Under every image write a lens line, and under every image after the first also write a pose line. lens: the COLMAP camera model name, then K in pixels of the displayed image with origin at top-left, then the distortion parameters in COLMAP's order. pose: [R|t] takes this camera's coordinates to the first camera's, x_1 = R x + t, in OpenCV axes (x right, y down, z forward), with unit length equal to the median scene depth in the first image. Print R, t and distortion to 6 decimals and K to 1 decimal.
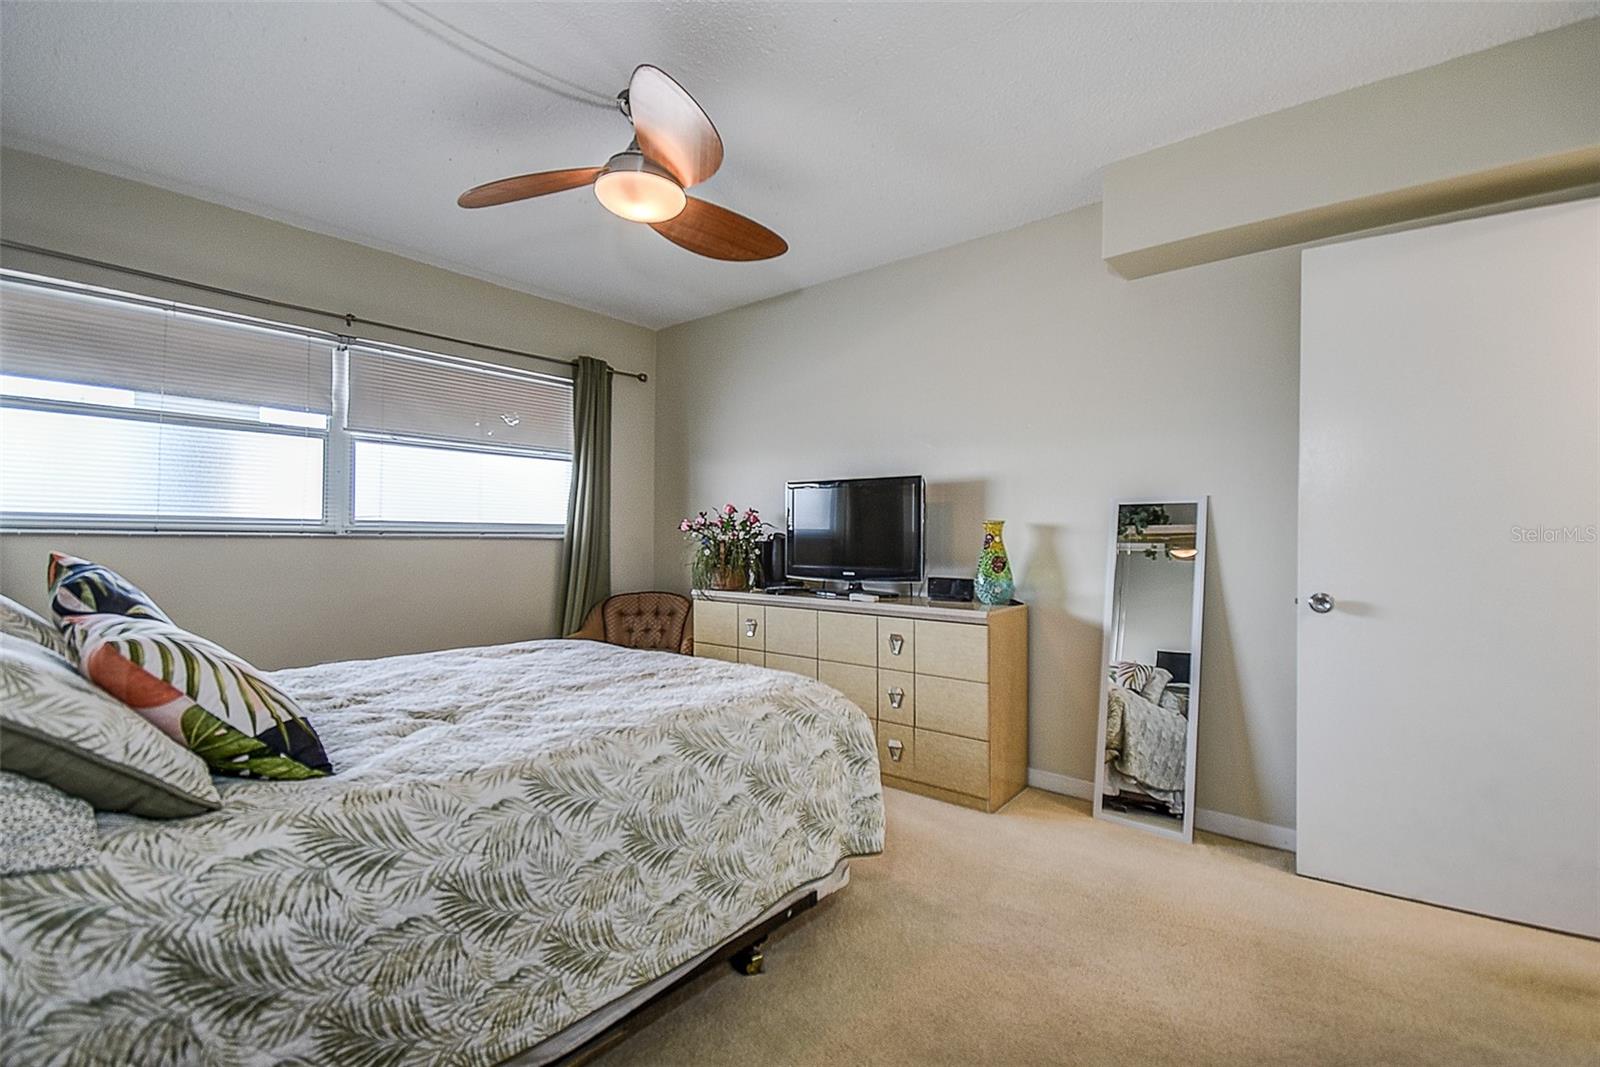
lens RADIAL K [[709.9, 0, 800.0], [0, 709.9, 533.5], [0, 0, 1]] dist [0.010612, -0.016662]
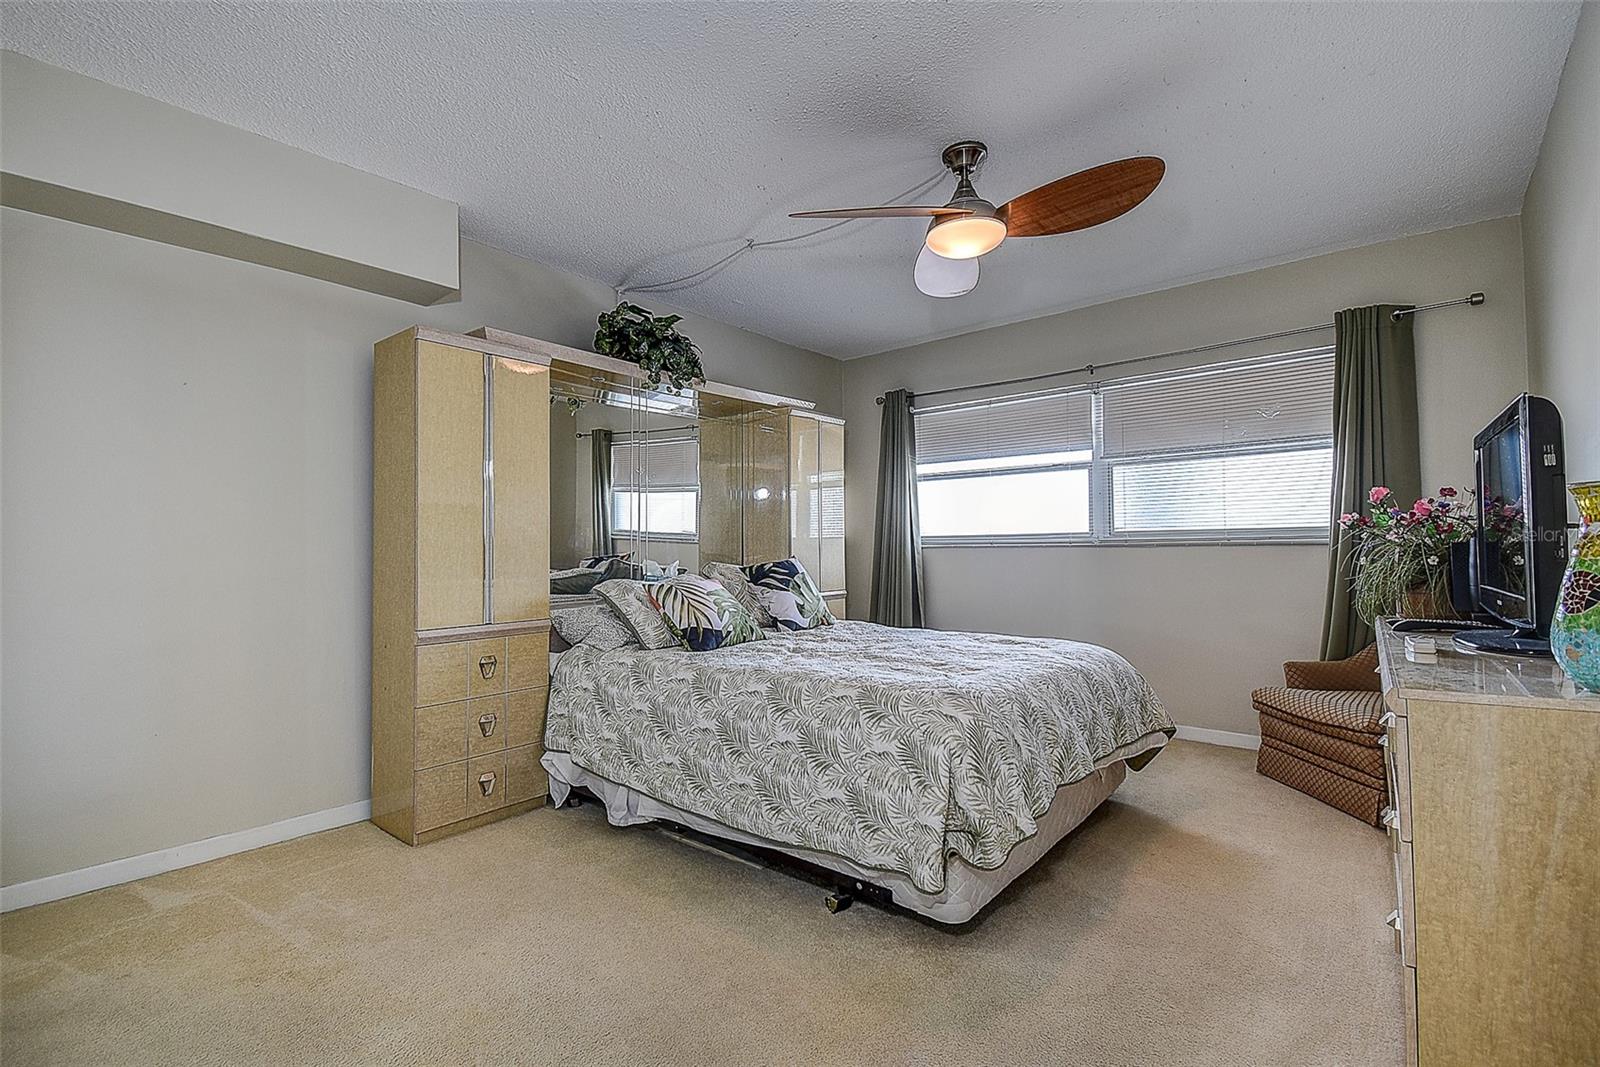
lens RADIAL K [[709.9, 0, 800.0], [0, 709.9, 533.5], [0, 0, 1]] dist [0.010612, -0.016662]
pose [[0.011987, -0.036622, -0.999257, 0.575209], [0.016153, 0.999206, -0.036426, 0.018148], [0.999798, -0.015704, 0.012569, 0.477702]]
